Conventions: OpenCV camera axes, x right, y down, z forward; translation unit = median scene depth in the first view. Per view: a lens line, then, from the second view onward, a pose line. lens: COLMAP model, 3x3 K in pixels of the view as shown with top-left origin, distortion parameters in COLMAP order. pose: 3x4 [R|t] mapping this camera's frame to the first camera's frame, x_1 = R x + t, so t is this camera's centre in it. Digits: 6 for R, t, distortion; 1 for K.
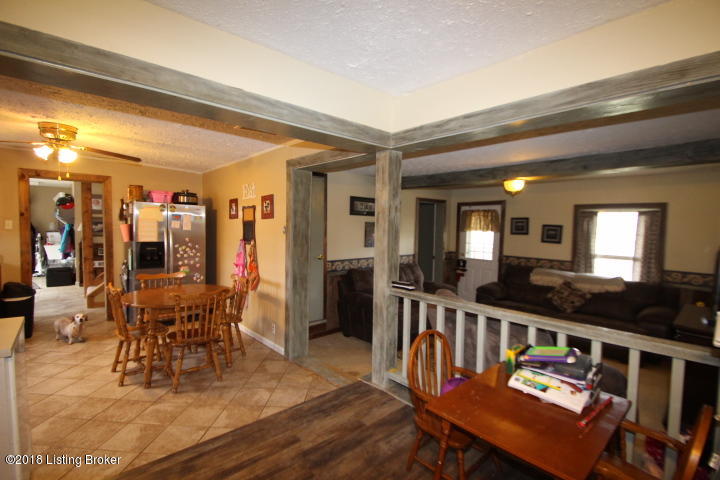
lens RADIAL K [[336.9, 0, 360.0], [0, 336.9, 240.0], [0, 0, 1]] dist [-0.028239, -0.000212]
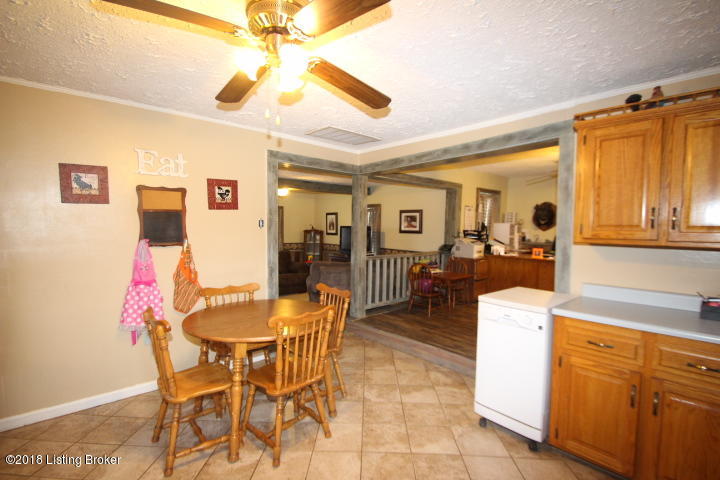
lens RADIAL K [[336.9, 0, 360.0], [0, 336.9, 240.0], [0, 0, 1]] dist [-0.028239, -0.000212]
pose [[0.003476, -0.061078, 0.998127, -1.107167], [0.029899, 0.997693, 0.060948, -0.030806], [-0.999547, 0.029631, 0.005294, 0.698813]]
